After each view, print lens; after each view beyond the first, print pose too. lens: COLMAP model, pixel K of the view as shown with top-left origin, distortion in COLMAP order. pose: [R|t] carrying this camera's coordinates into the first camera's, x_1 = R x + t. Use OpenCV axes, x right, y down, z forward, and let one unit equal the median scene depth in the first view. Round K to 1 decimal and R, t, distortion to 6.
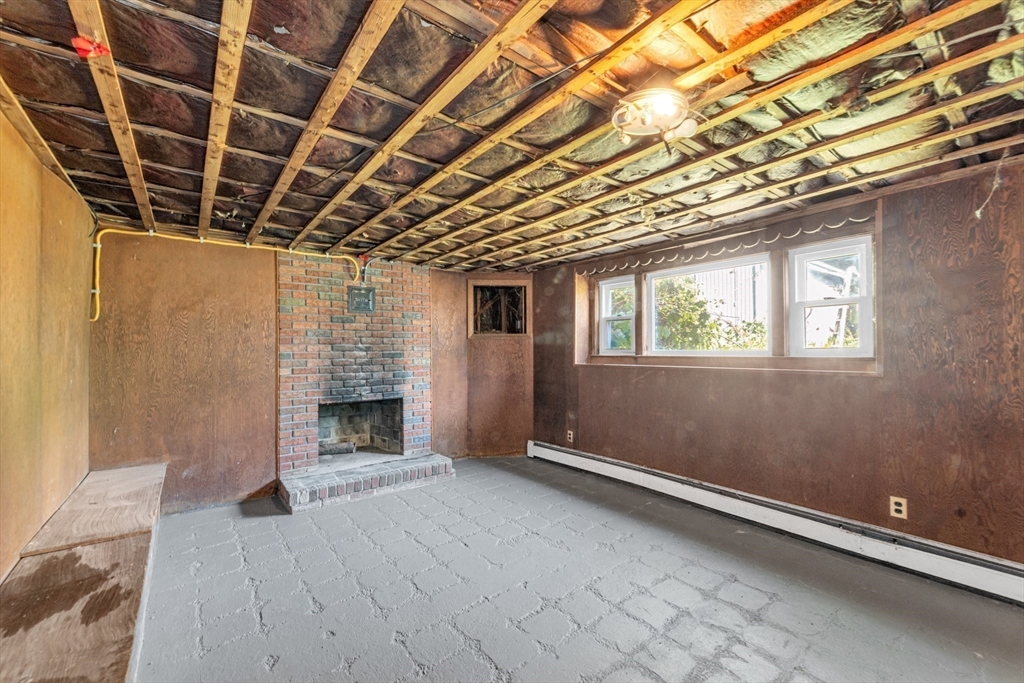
lens RADIAL K [[422.8, 0, 517.0], [0, 422.8, 343.8], [0, 0, 1]] dist [-0.002116, -0.000238]
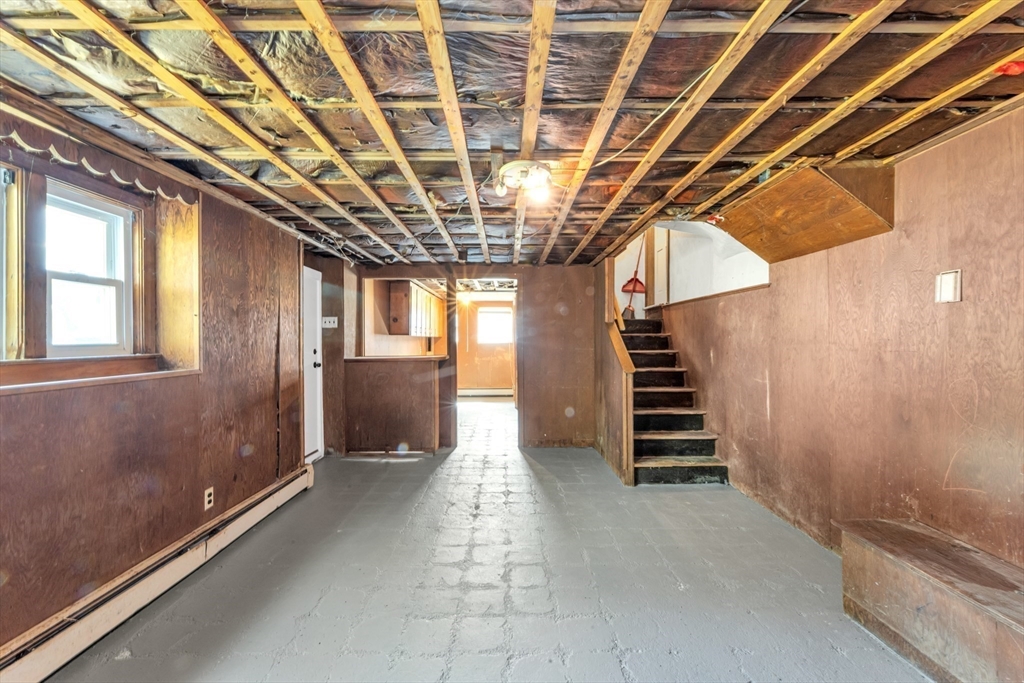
lens RADIAL K [[422.8, 0, 515.5], [0, 422.8, 342.6], [0, 0, 1]] dist [-0.002116, -0.000238]
pose [[-0.798550, 0.003284, 0.601920, -0.322415], [-0.000673, 0.999980, -0.006349, 0.012384], [-0.601928, -0.005475, -0.798531, 1.386014]]
